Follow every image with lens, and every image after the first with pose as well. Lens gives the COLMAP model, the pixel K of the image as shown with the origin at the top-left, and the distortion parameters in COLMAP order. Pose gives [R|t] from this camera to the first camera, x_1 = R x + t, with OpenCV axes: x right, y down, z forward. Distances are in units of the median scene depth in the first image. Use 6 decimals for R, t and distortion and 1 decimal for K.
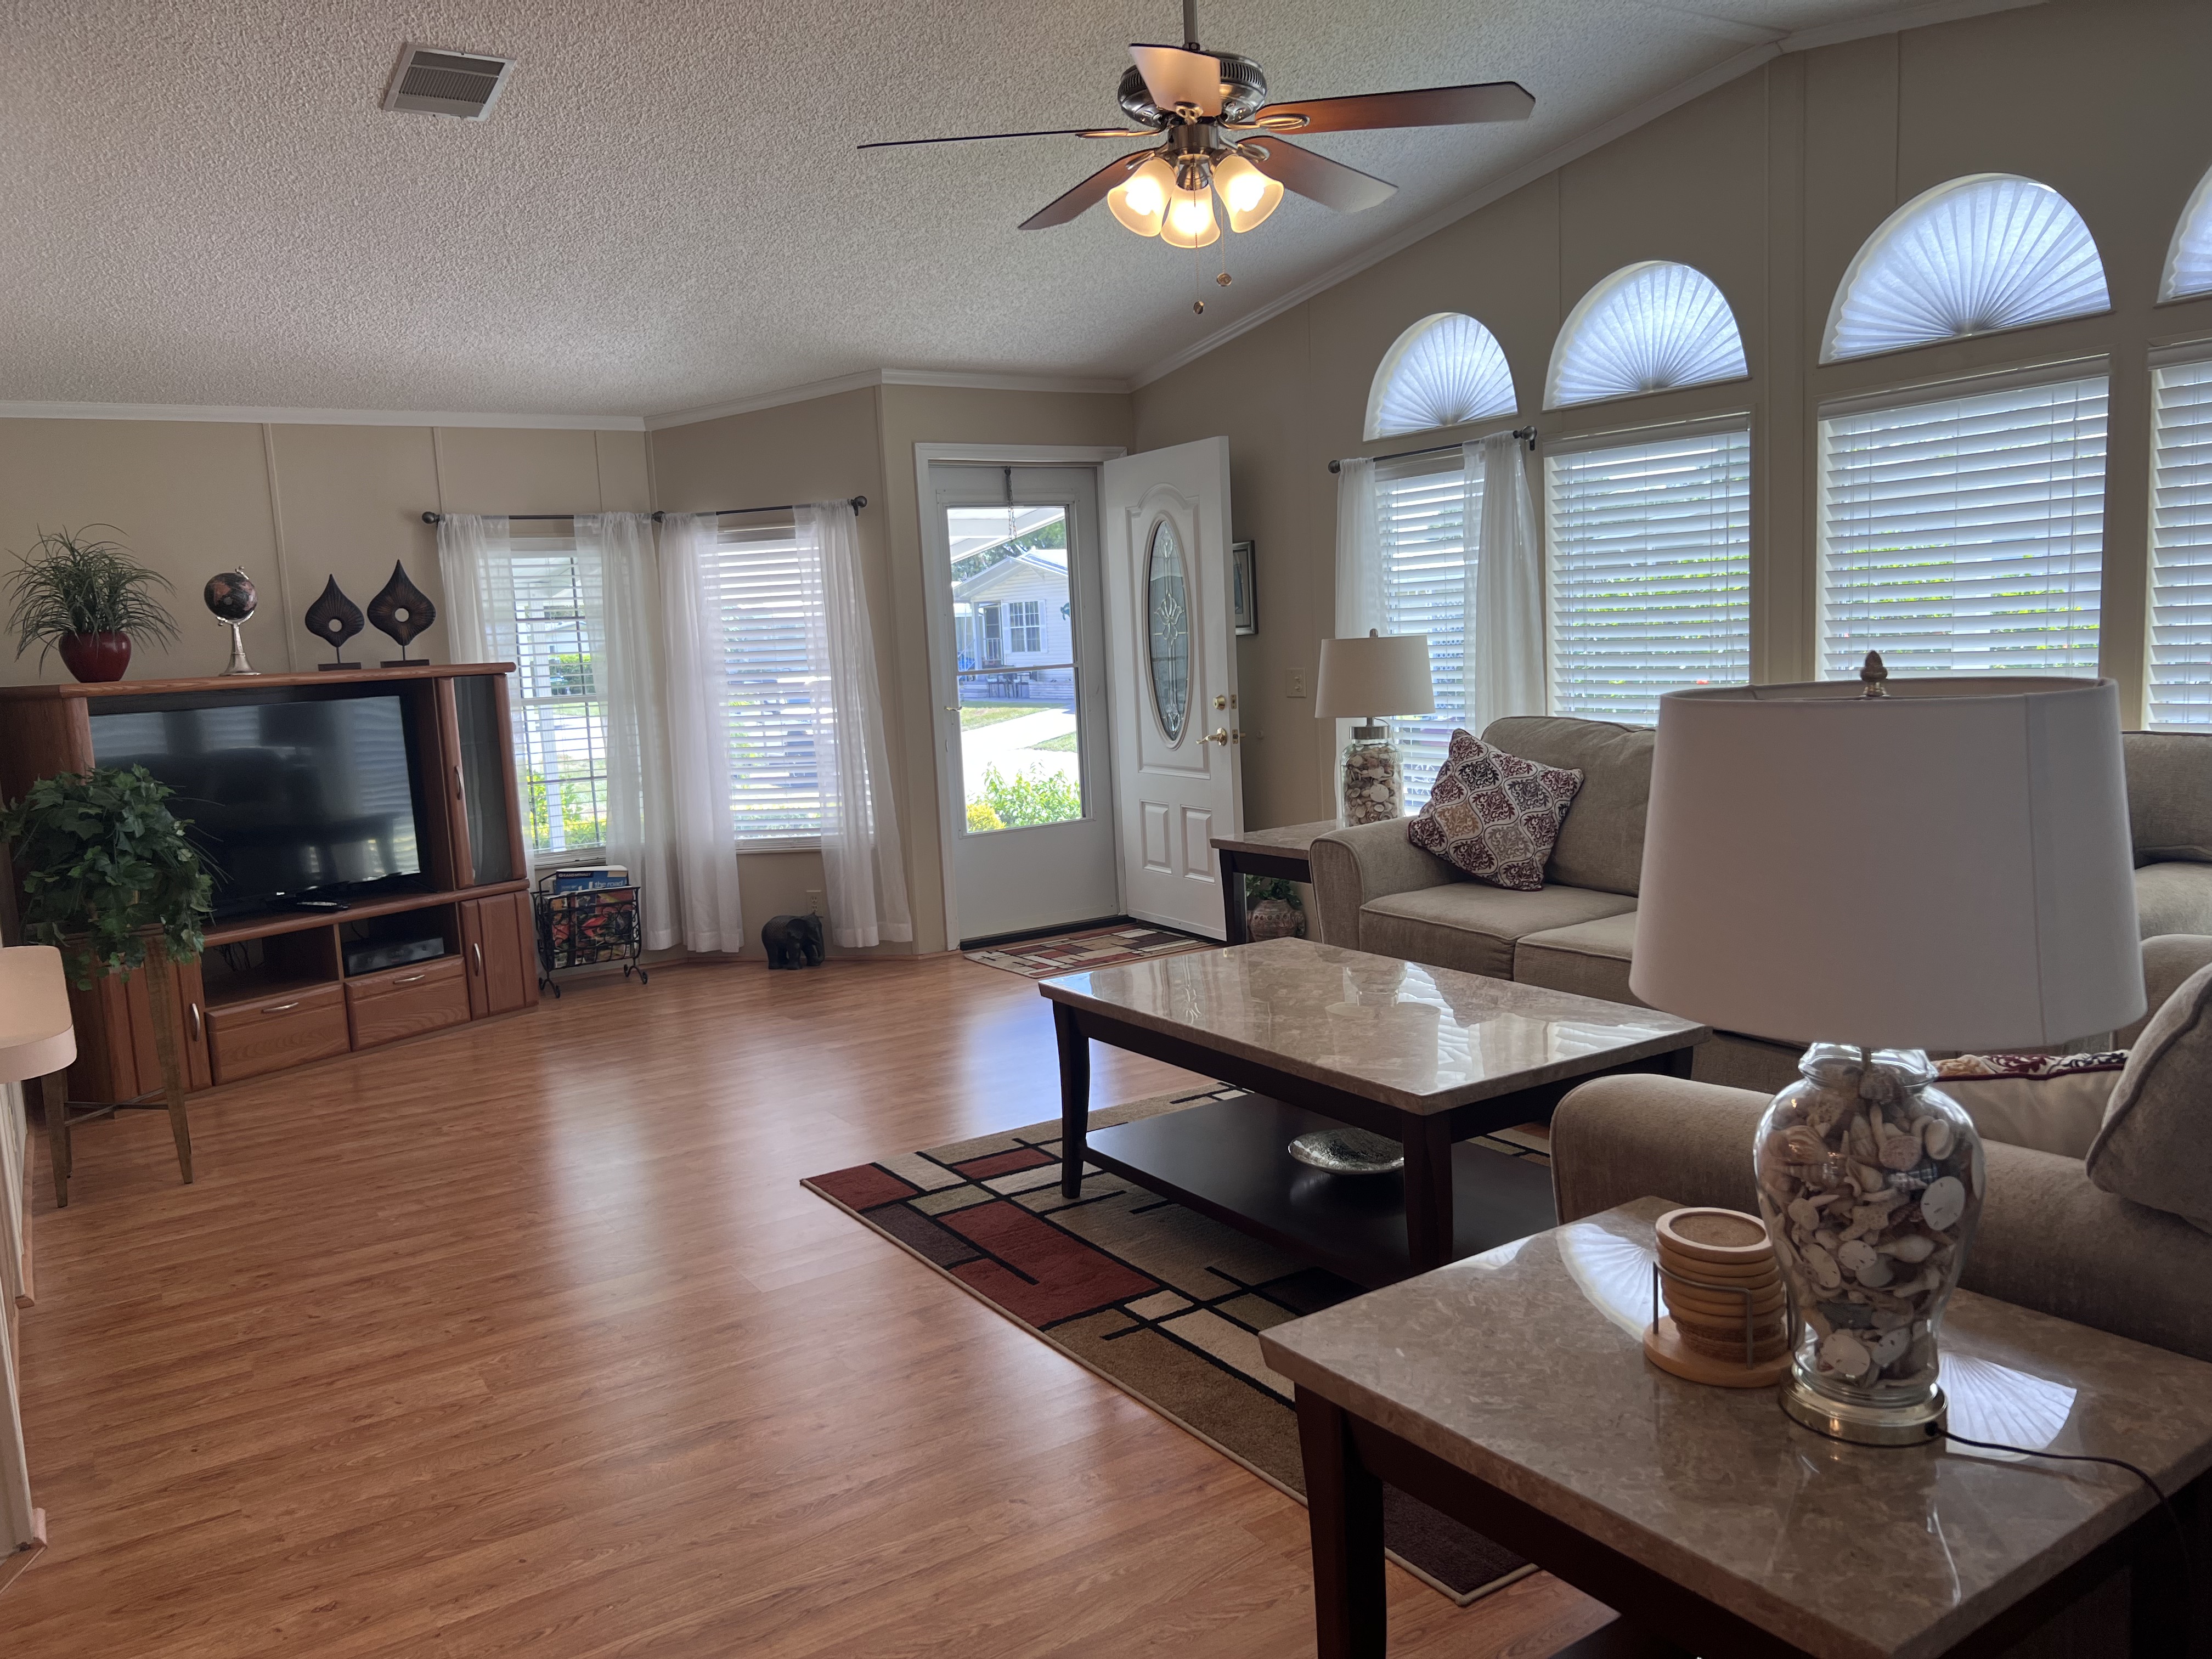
lens RADIAL K [[1660.9, 0, 1109.0], [0, 1660.9, 846.1], [0, 0, 1]] dist [0.046636, -0.052417]
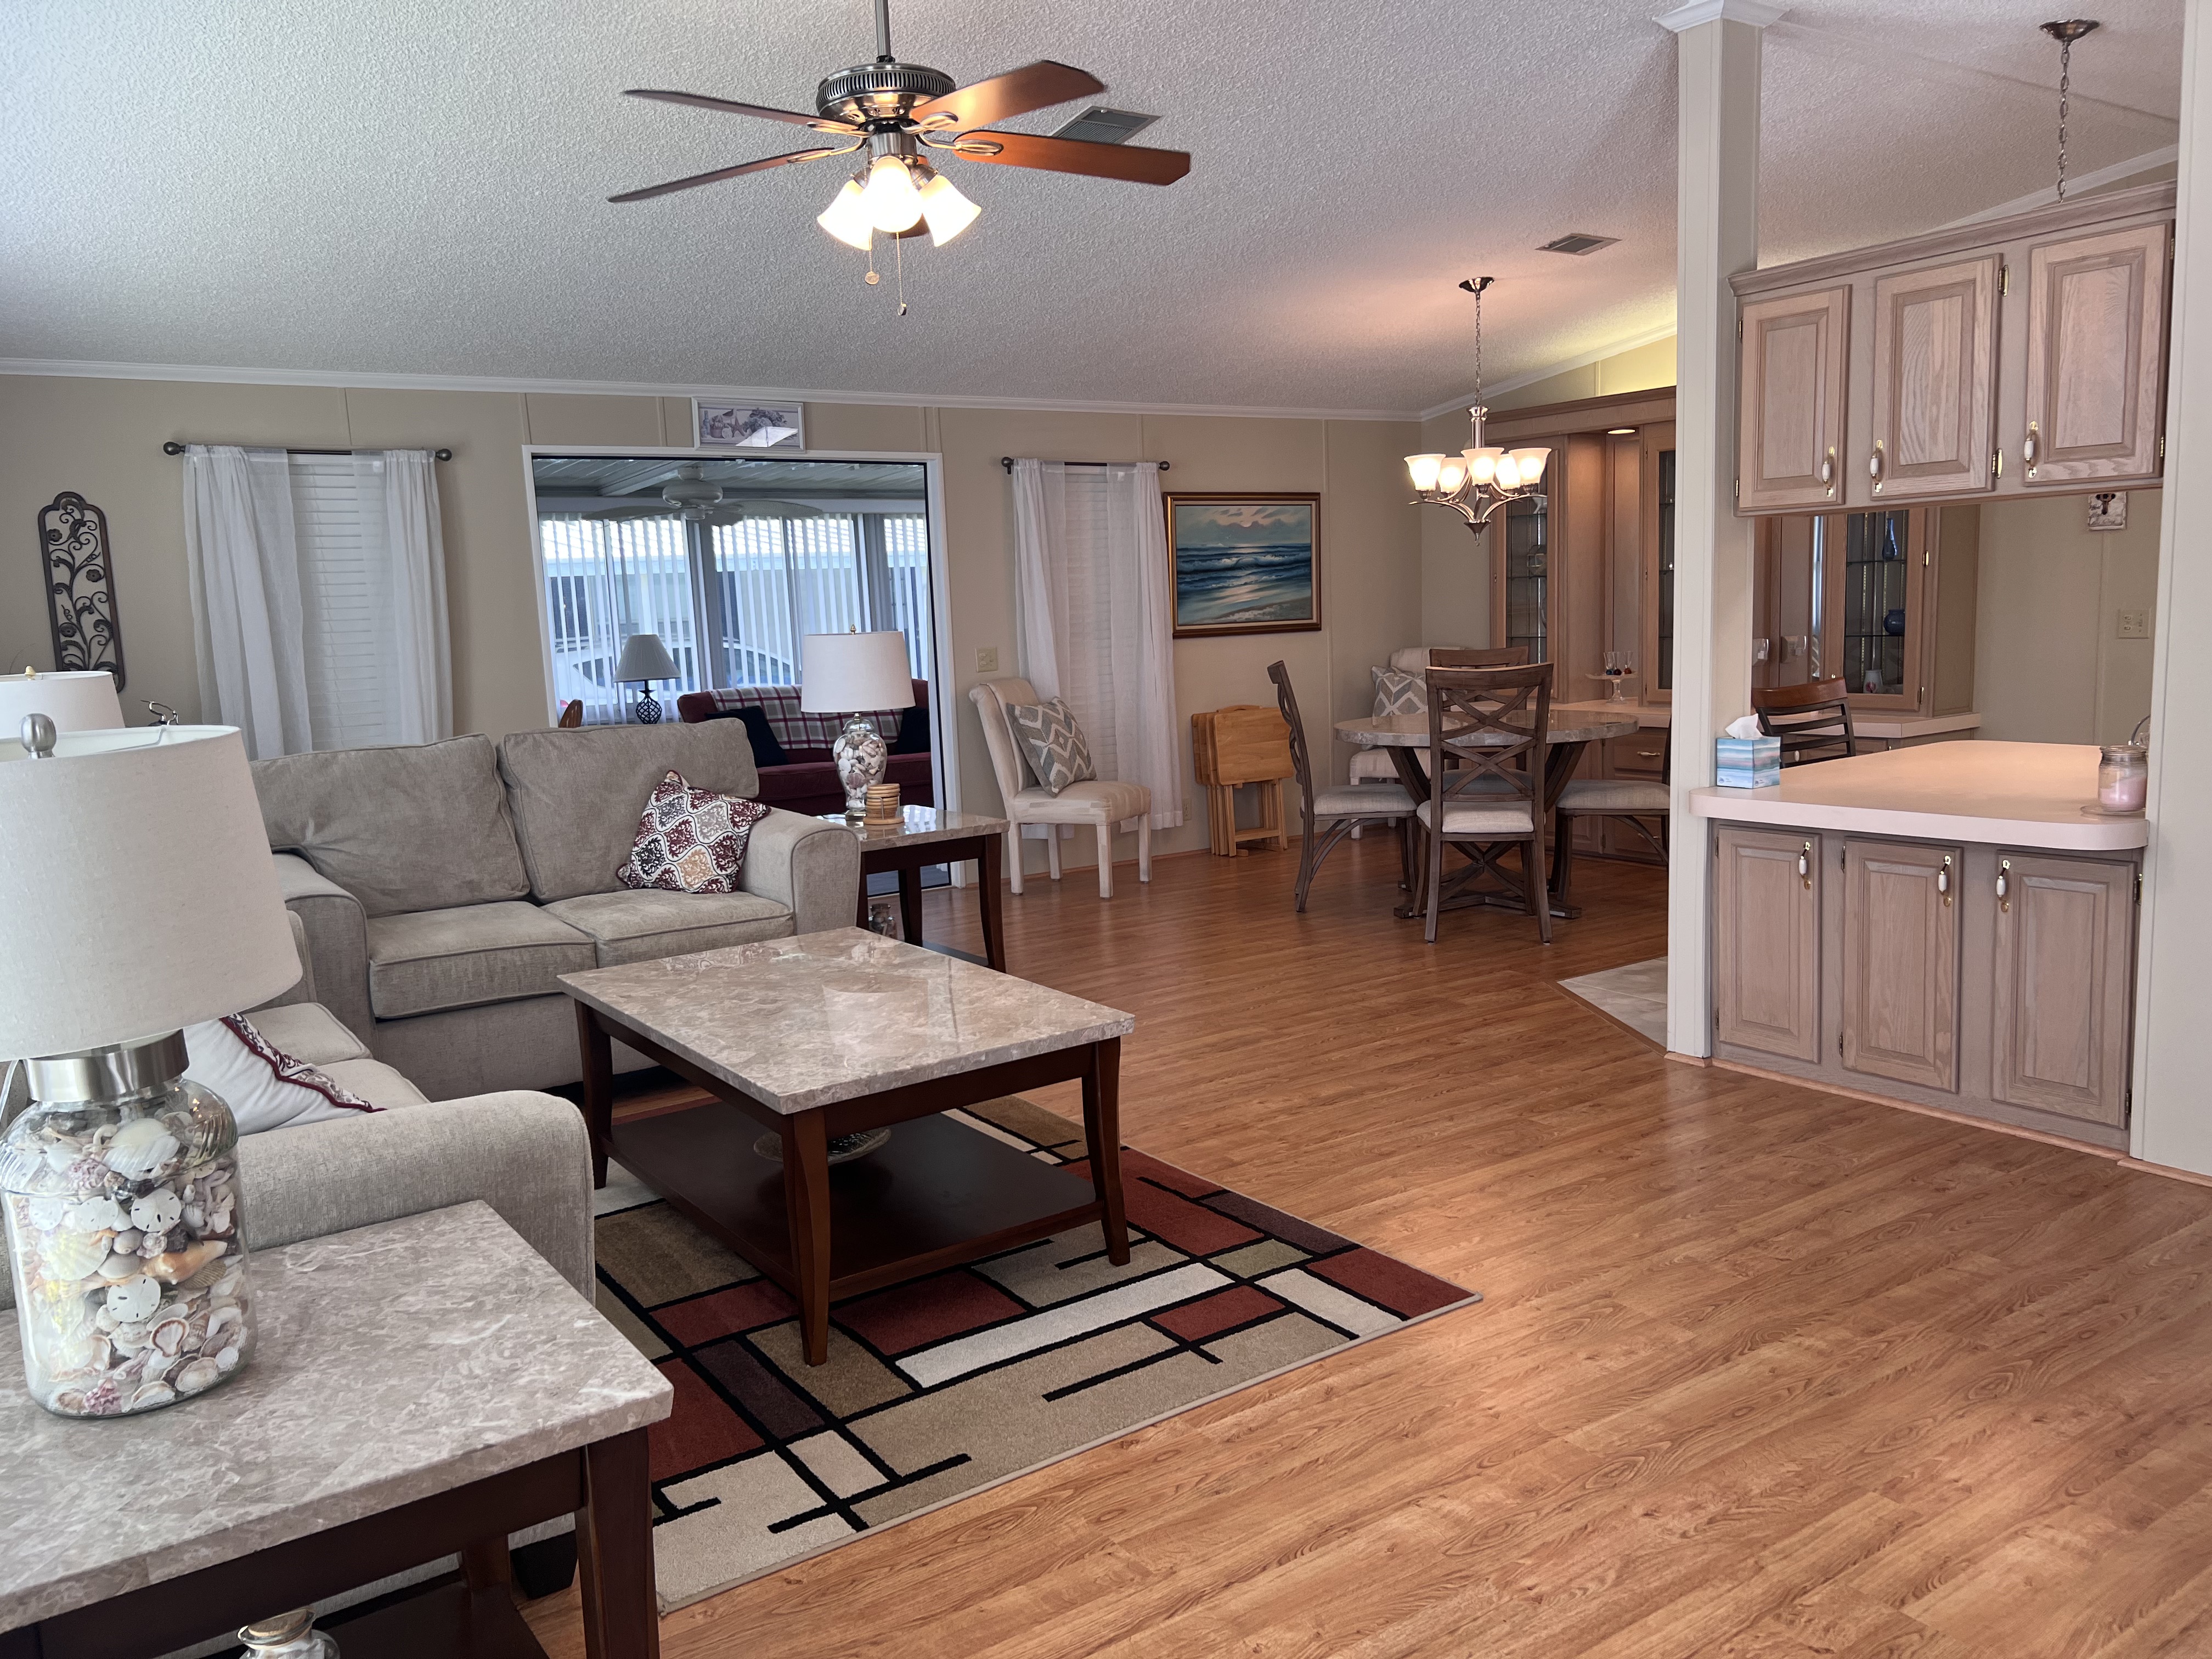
lens RADIAL K [[1660.9, 0, 1109.0], [0, 1660.9, 846.1], [0, 0, 1]] dist [0.046636, -0.052417]
pose [[-0.995496, 0.094077, -0.011723, -0.027708], [0.086940, 0.955219, 0.282841, -0.242462], [0.037807, 0.280548, -0.959095, 1.786603]]
